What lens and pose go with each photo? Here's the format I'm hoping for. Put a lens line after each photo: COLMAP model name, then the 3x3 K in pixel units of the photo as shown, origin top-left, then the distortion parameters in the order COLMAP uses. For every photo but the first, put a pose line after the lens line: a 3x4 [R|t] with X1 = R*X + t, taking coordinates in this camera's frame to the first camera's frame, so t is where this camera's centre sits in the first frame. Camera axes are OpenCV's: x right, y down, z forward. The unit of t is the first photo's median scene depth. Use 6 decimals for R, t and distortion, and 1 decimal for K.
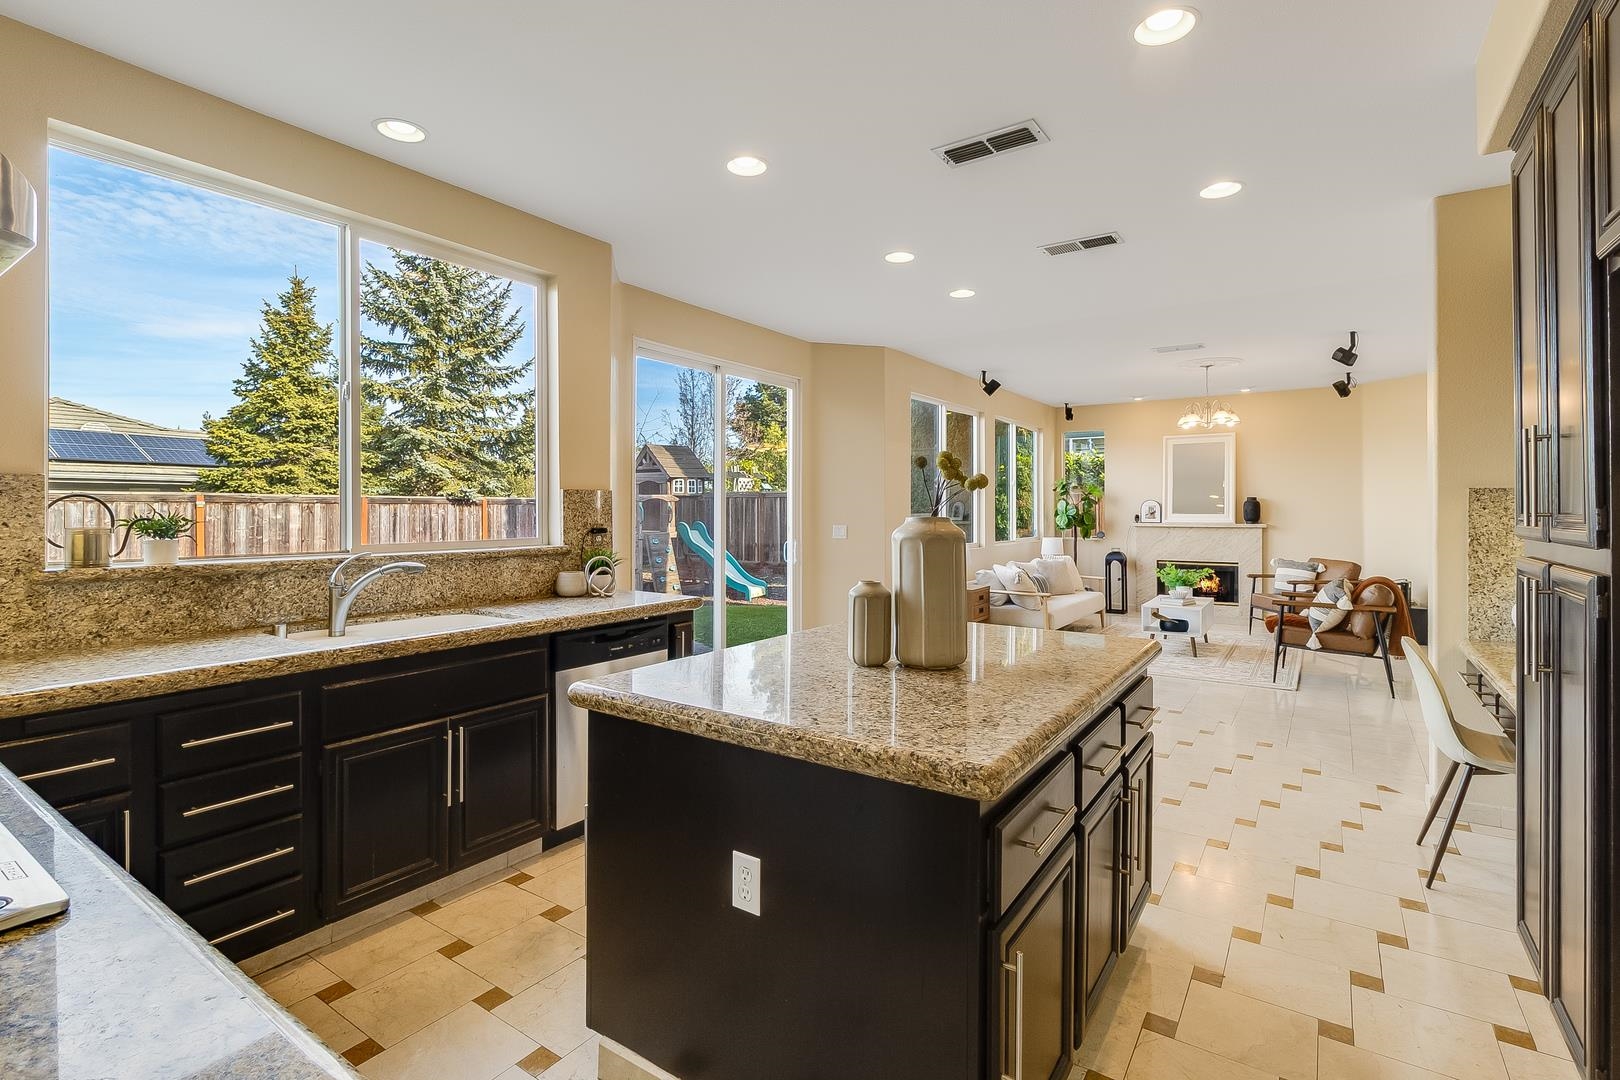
lens RADIAL K [[758.2, 0, 809.6], [0, 758.2, 512.9], [0, 0, 1]] dist [-0.003165, -0.001027]
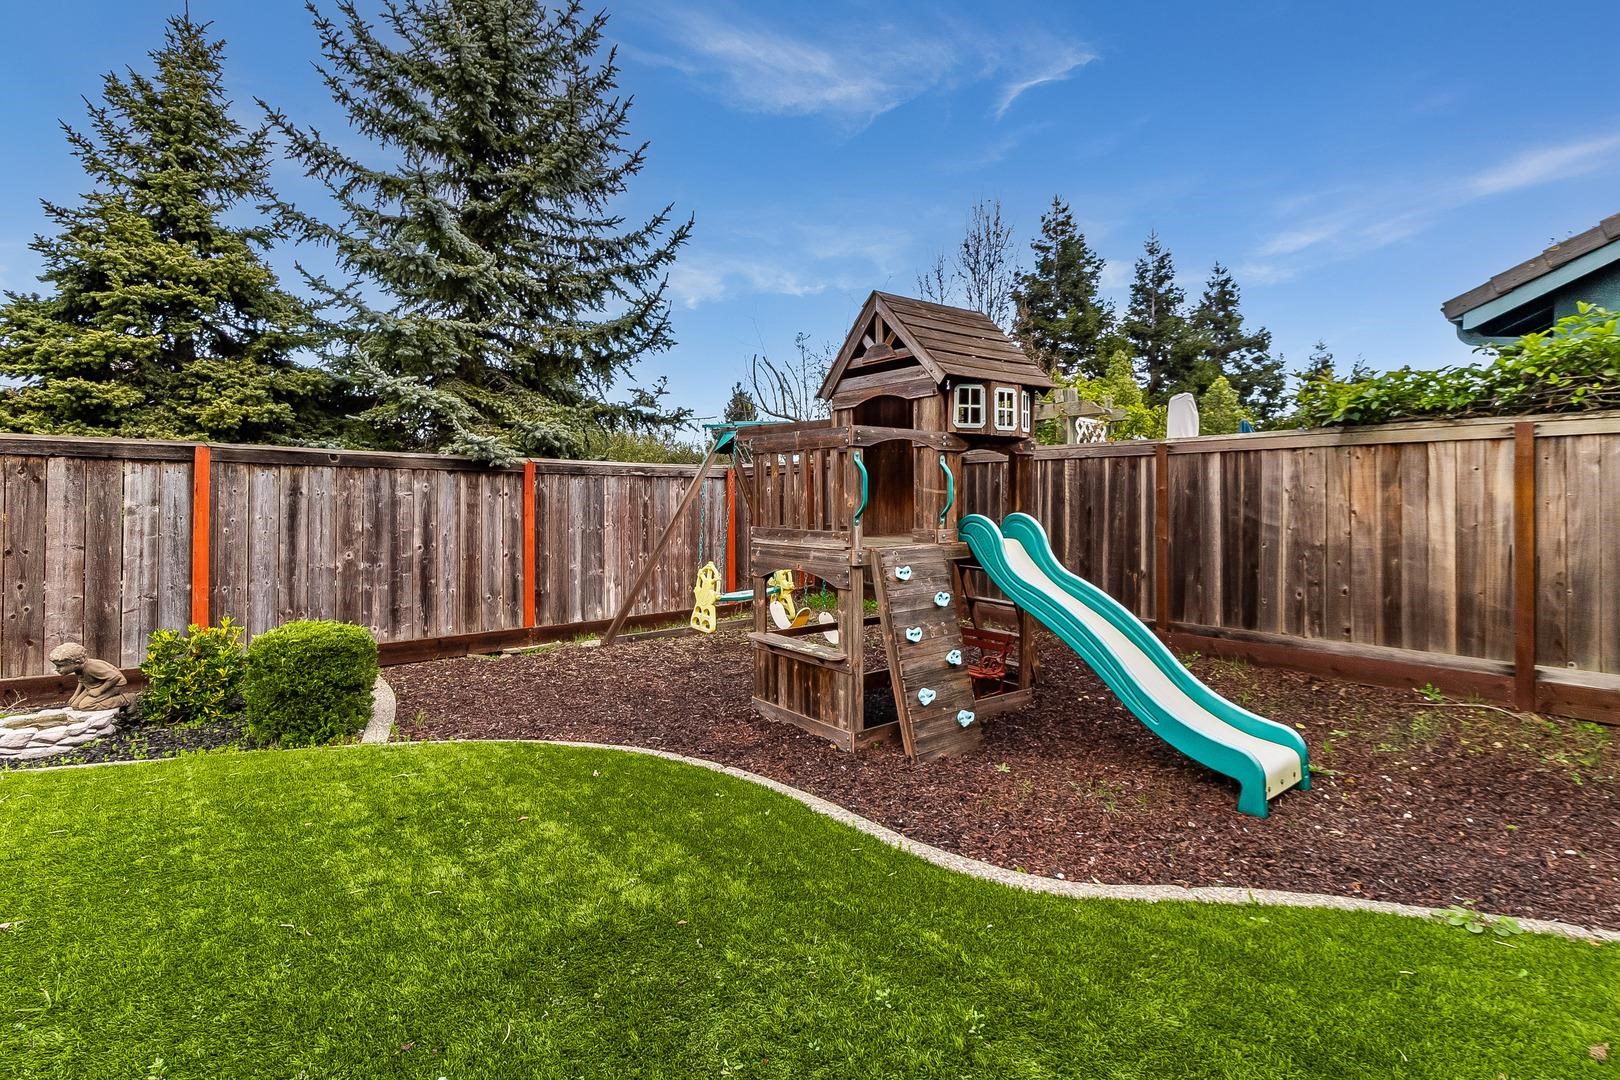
lens RADIAL K [[758.2, 0, 827.4], [0, 758.2, 505.6], [0, 0, 1]] dist [-0.003165, -0.001027]
pose [[0.966244, 0.006360, -0.257549, -0.160217], [-0.007791, 0.999959, -0.004536, 0.010578], [0.257509, 0.006390, 0.966255, 0.723374]]
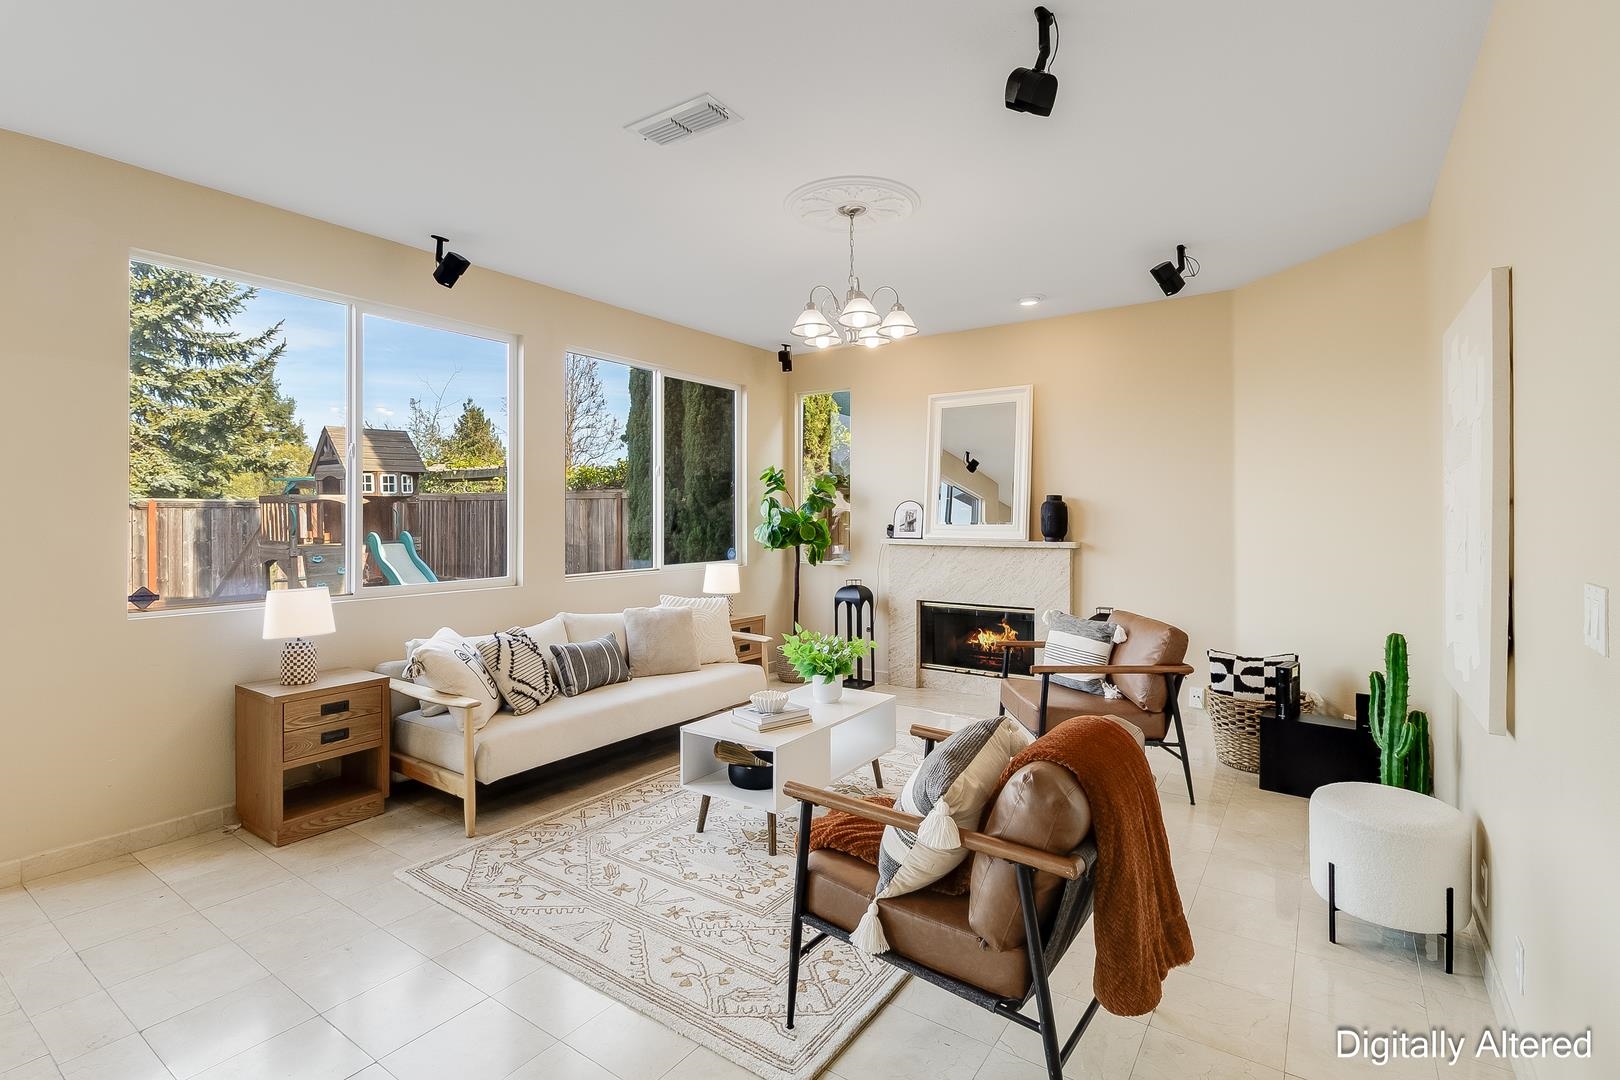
lens RADIAL K [[758.2, 0, 809.2], [0, 758.2, 513.3], [0, 0, 1]] dist [-0.003165, -0.001027]
pose [[0.999990, 0.002641, -0.003573, 0.280325], [-0.002674, 0.999953, -0.009341, -0.000706], [0.003548, 0.009351, 0.999950, 0.297168]]
